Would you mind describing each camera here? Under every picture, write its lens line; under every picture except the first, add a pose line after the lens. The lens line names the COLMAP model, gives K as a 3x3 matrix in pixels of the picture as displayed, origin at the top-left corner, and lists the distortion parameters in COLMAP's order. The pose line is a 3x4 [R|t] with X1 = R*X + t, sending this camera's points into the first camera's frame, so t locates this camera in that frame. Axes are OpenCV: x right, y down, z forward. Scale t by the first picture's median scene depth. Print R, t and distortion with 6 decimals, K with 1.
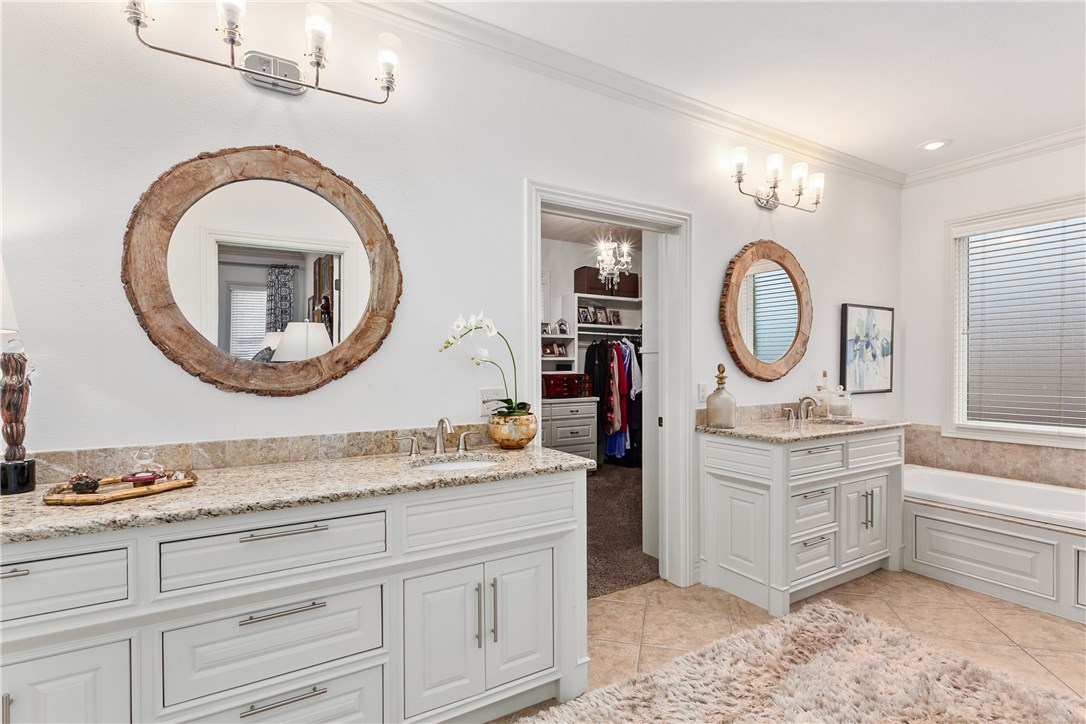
lens RADIAL K [[522.9, 0, 543.0], [0, 522.9, 362.0], [0, 0, 1]] dist [0.003964, 0.000569]
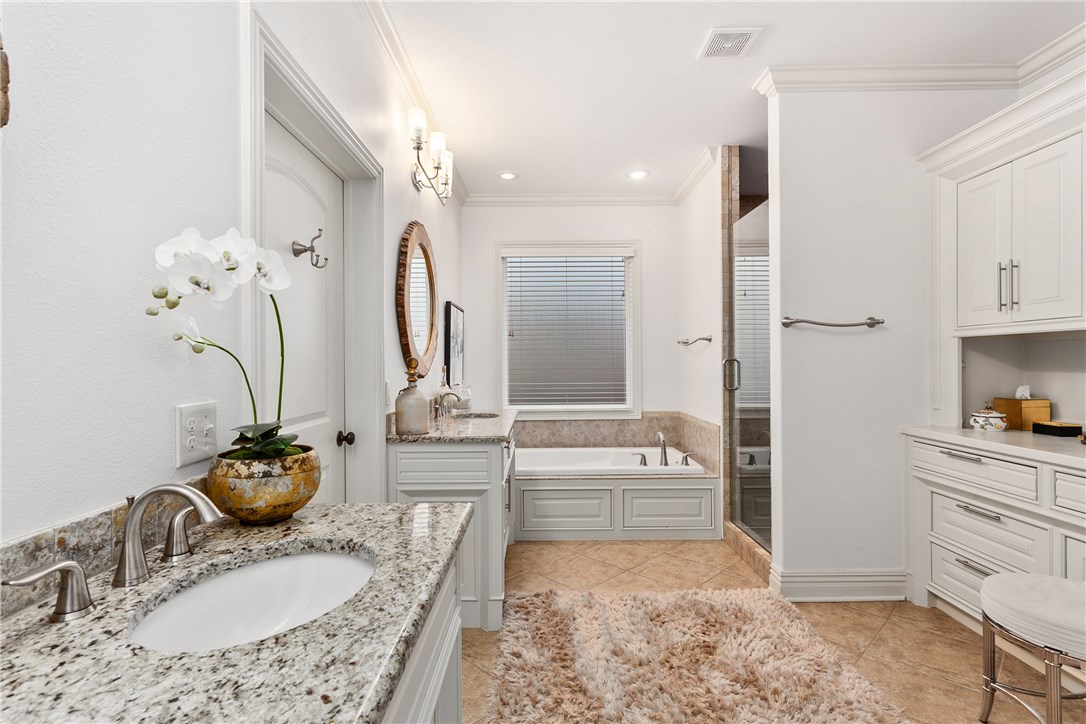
lens RADIAL K [[520.4, 0, 538.4], [0, 520.4, 357.4], [0, 0, 1]] dist [0.005409, 0.000911]
pose [[0.517201, 0.008285, 0.855824, -0.266710], [-0.002353, 0.999963, -0.008258, 0.009603], [-0.855861, 0.002257, 0.517202, 0.394545]]
